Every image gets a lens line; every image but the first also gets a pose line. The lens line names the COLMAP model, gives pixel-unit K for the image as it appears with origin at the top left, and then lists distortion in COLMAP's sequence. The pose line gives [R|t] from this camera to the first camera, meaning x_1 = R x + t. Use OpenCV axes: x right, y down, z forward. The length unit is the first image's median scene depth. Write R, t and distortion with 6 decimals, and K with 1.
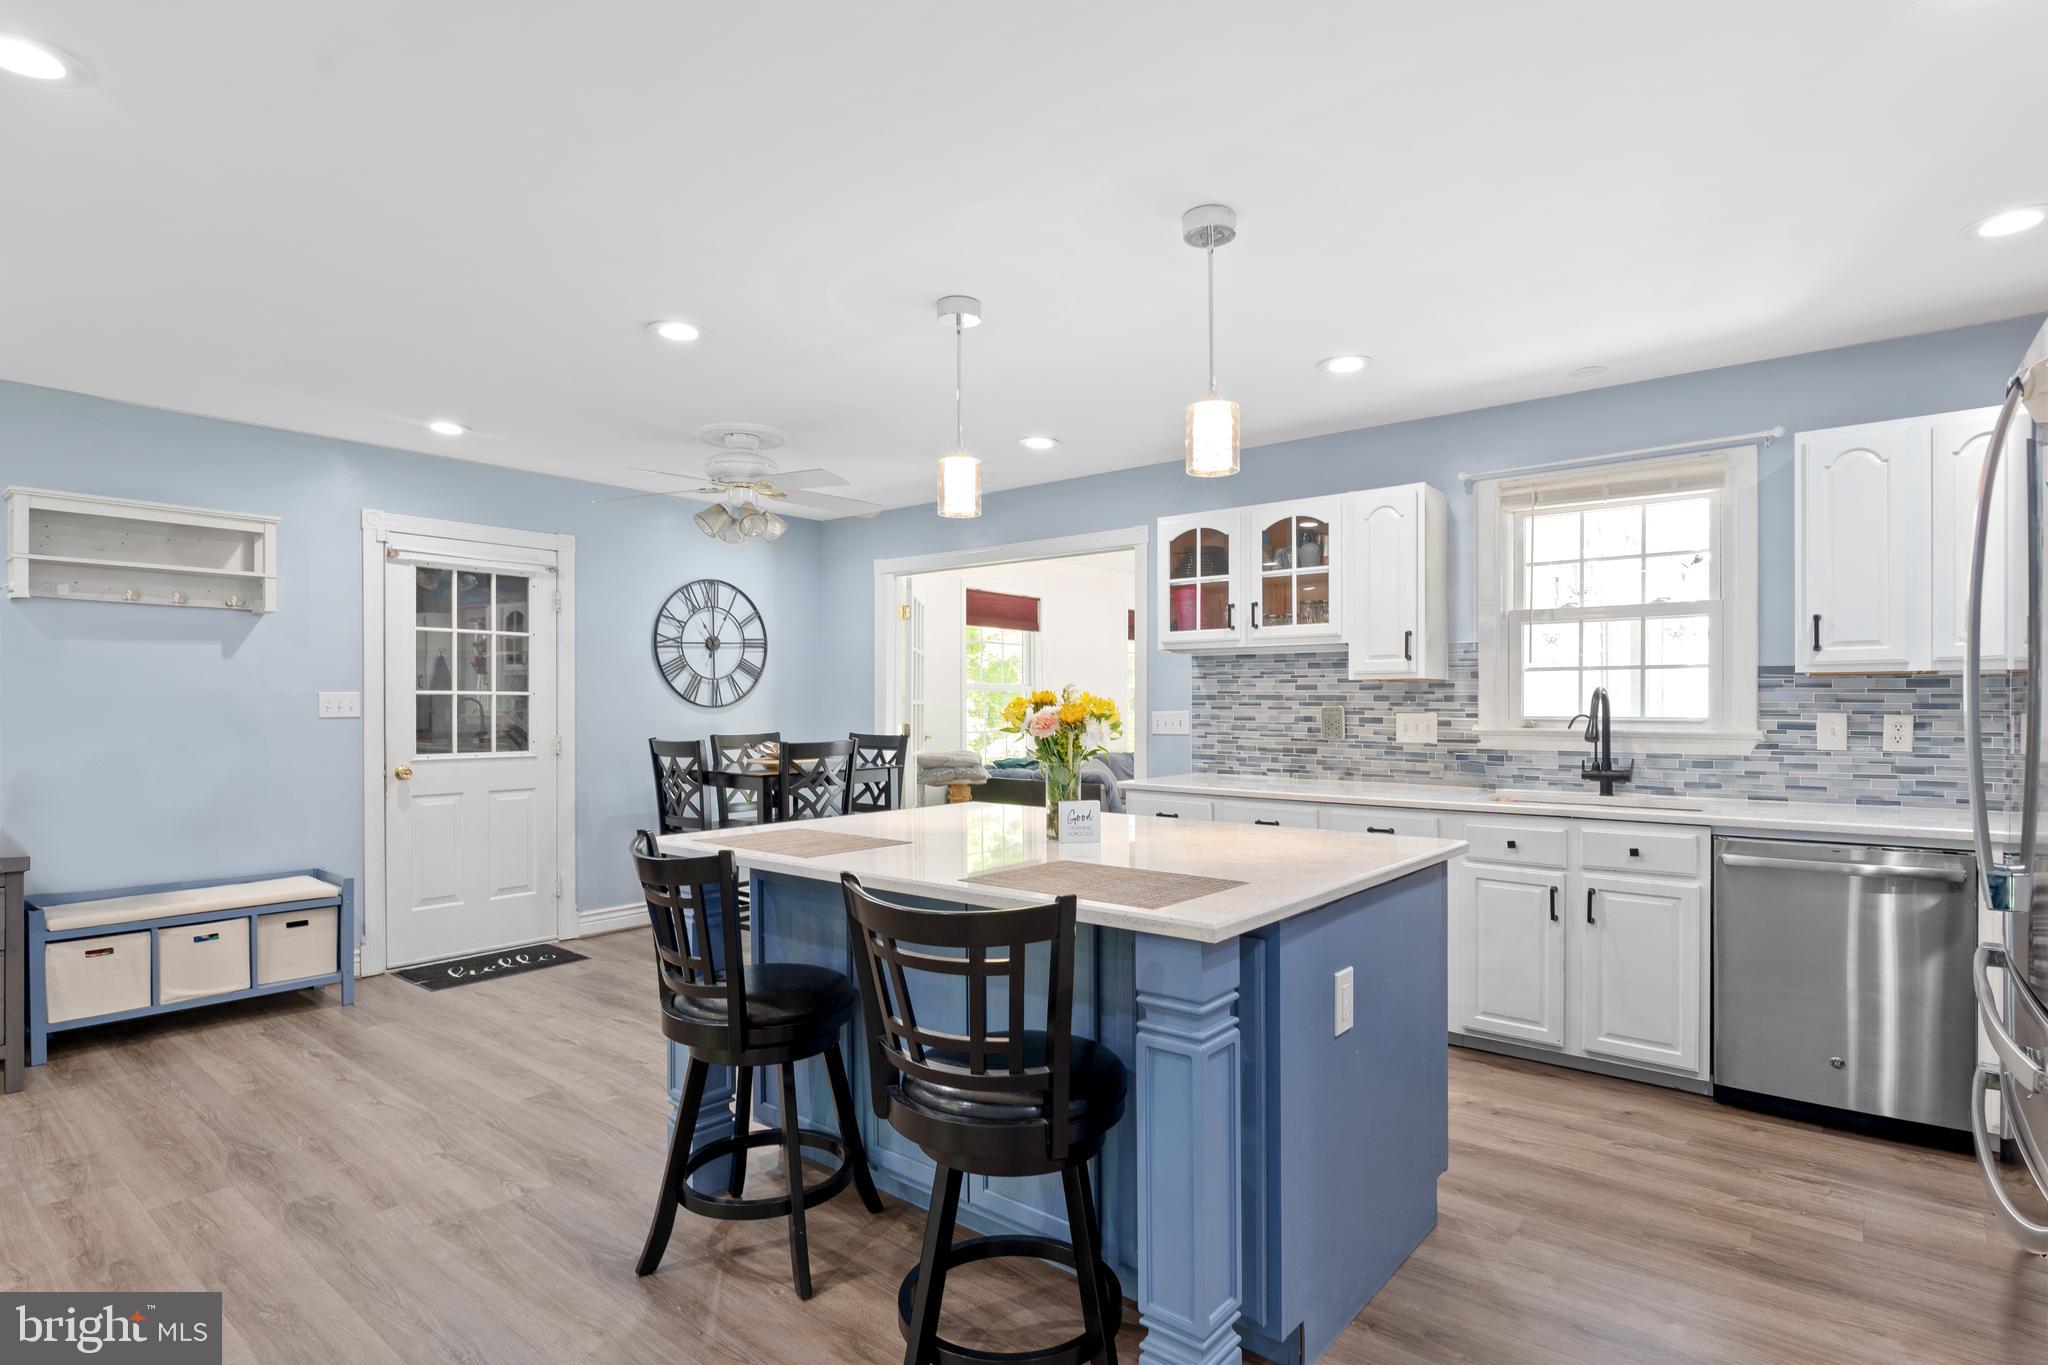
lens RADIAL K [[1019.8, 0, 1027.6], [0, 1019.8, 721.6], [0, 0, 1]] dist [-0.007288, 0.006091]
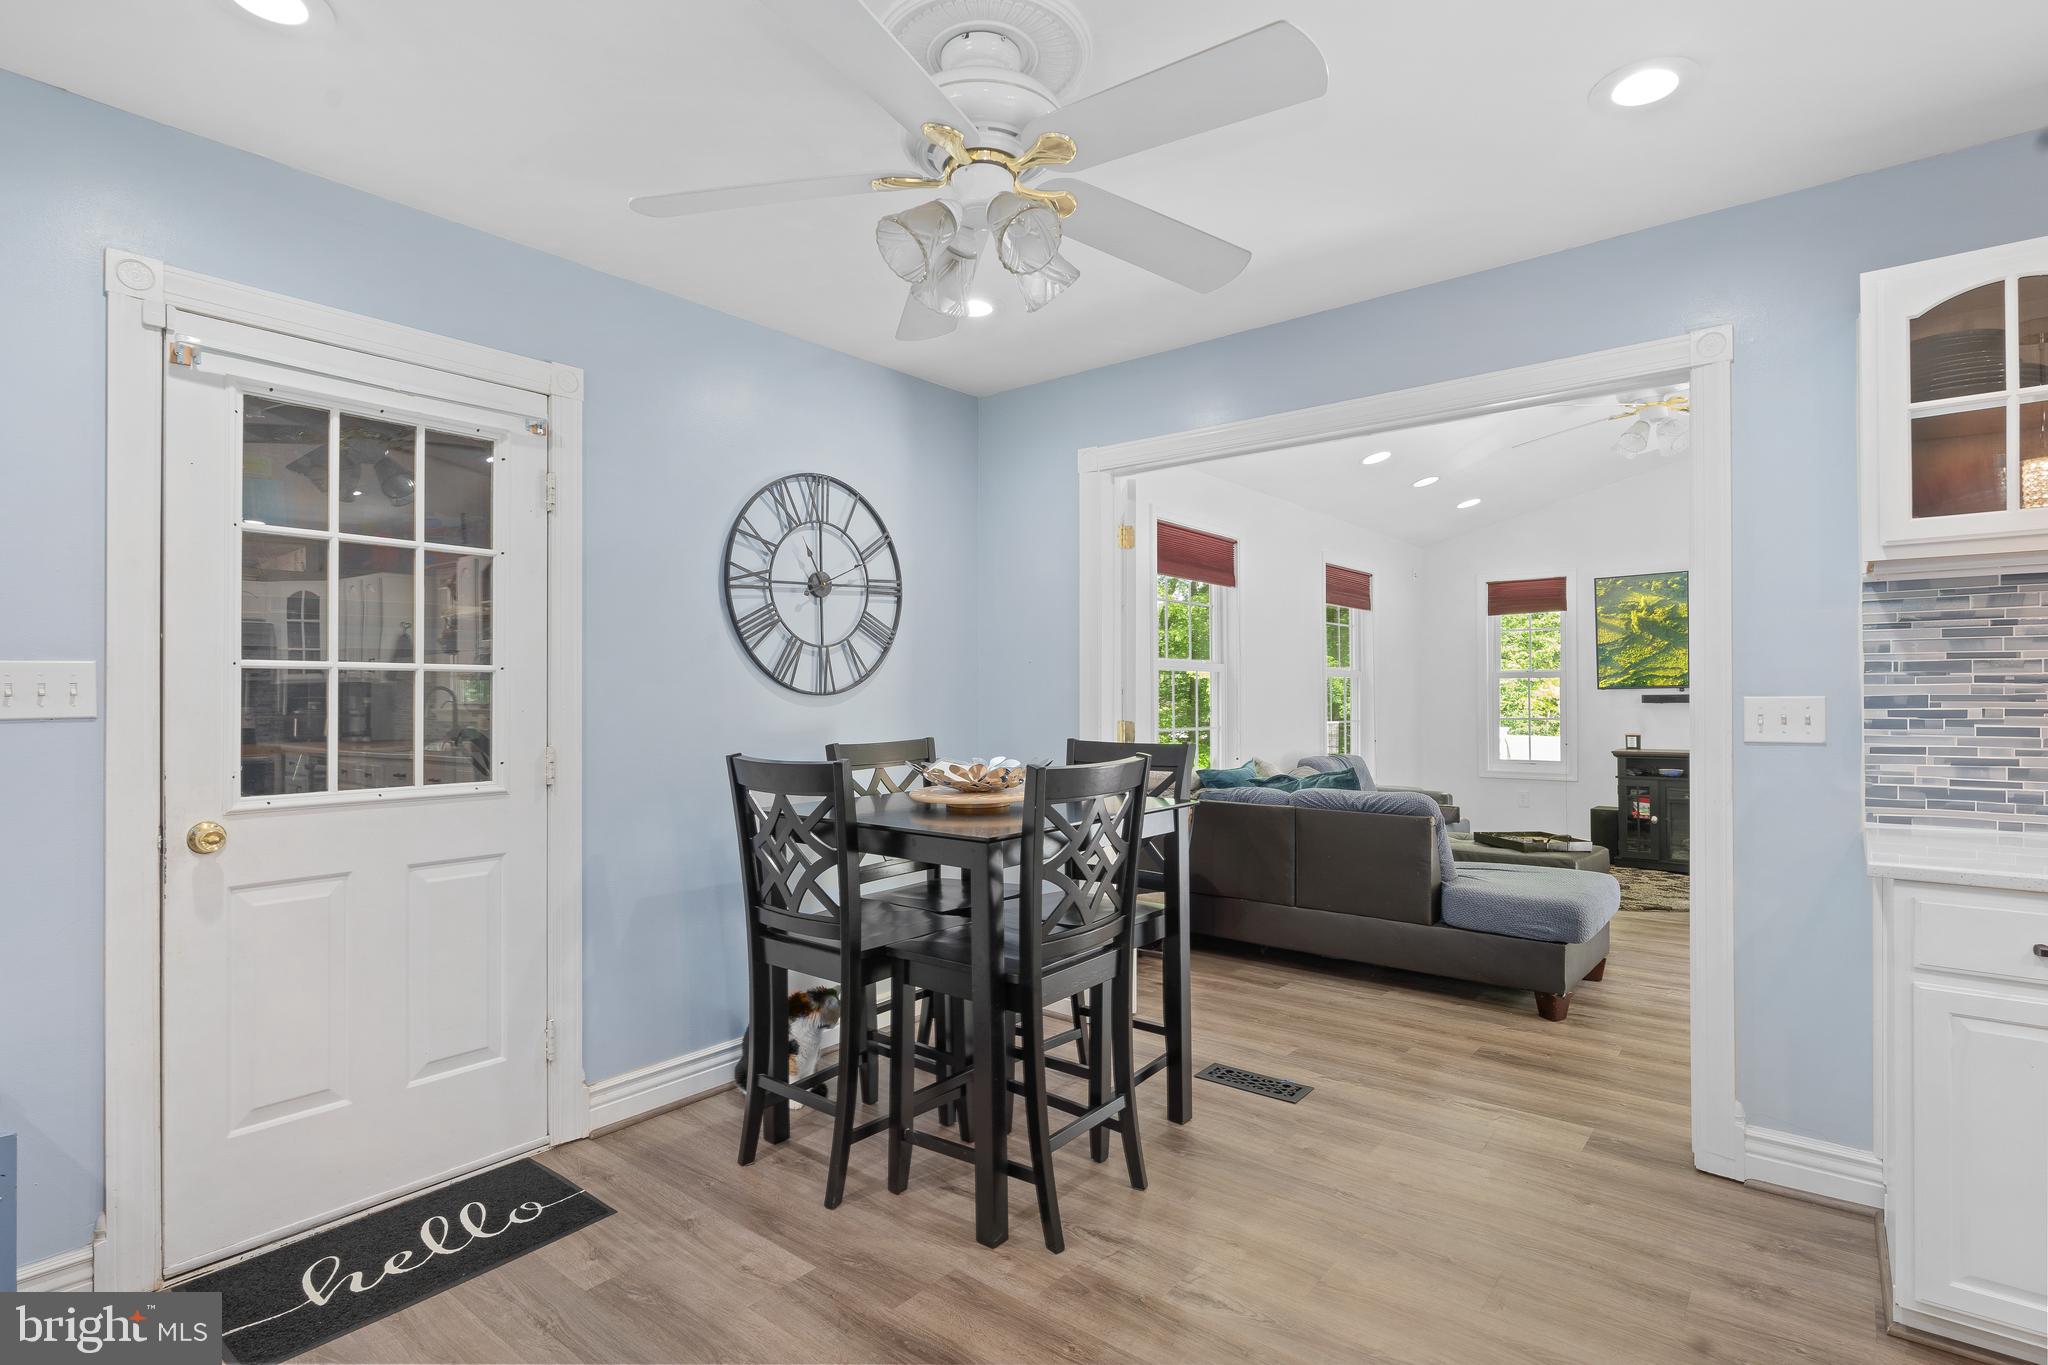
lens RADIAL K [[1019.8, 0, 1024.4], [0, 1019.8, 693.7], [0, 0, 1]] dist [-0.007288, 0.006091]
pose [[0.999987, -0.005013, 0.000905, -0.257850], [0.005030, 0.999803, -0.019179, -0.004468], [-0.000809, 0.019183, 0.999816, 0.565339]]
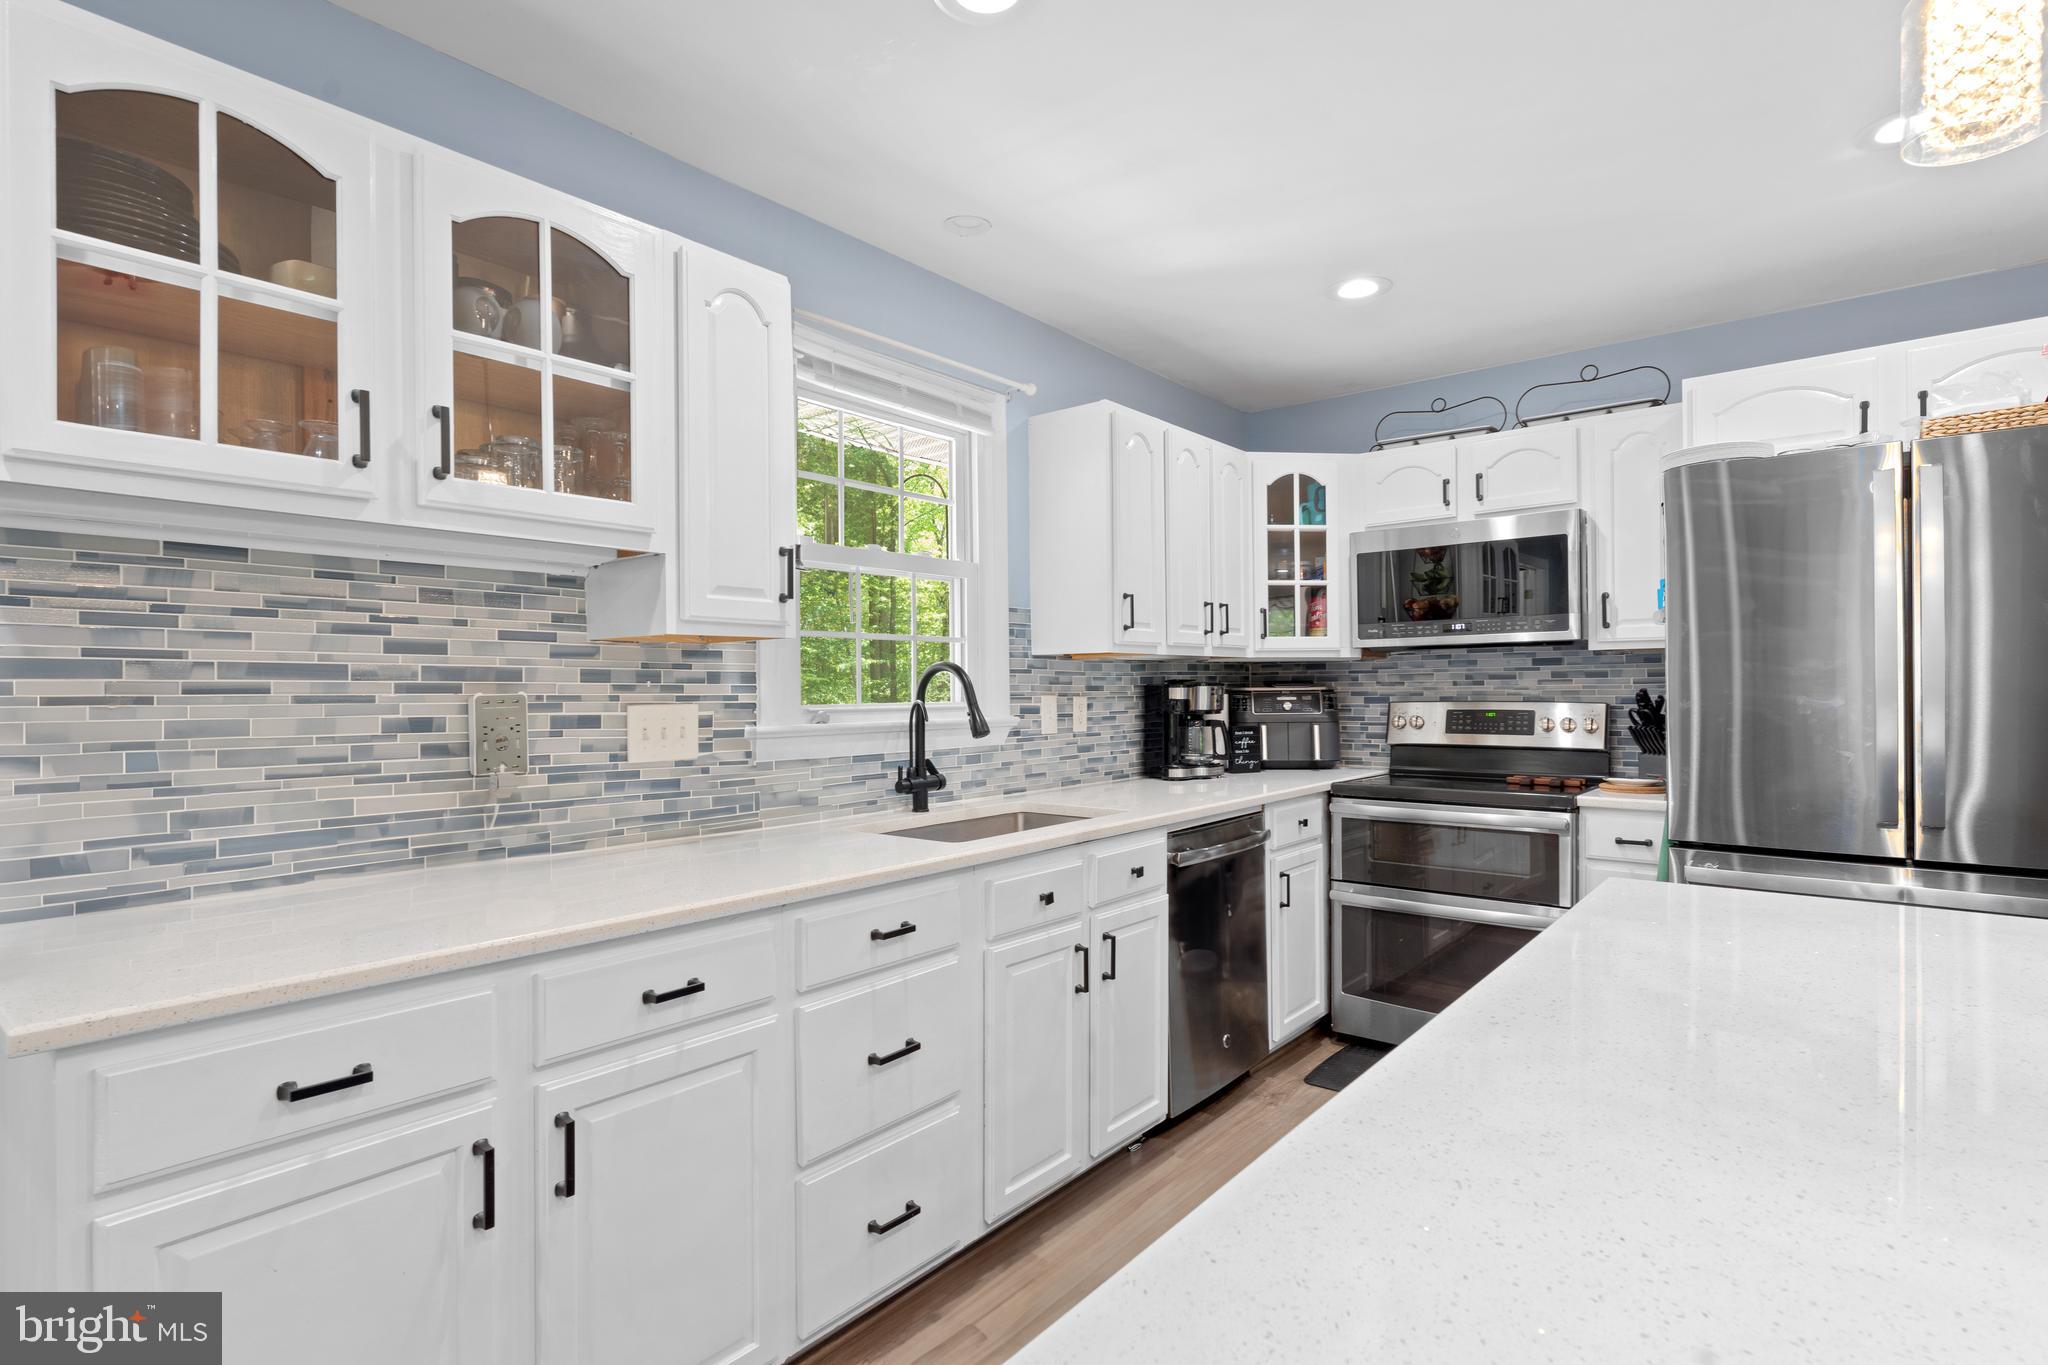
lens RADIAL K [[1019.8, 0, 1035.4], [0, 1019.8, 692.1], [0, 0, 1]] dist [-0.007288, 0.006091]
pose [[-0.008649, -0.000443, 0.999962, -0.134901], [0.027287, 0.999627, 0.000679, -0.009431], [-0.999590, 0.027291, -0.008634, 0.762692]]
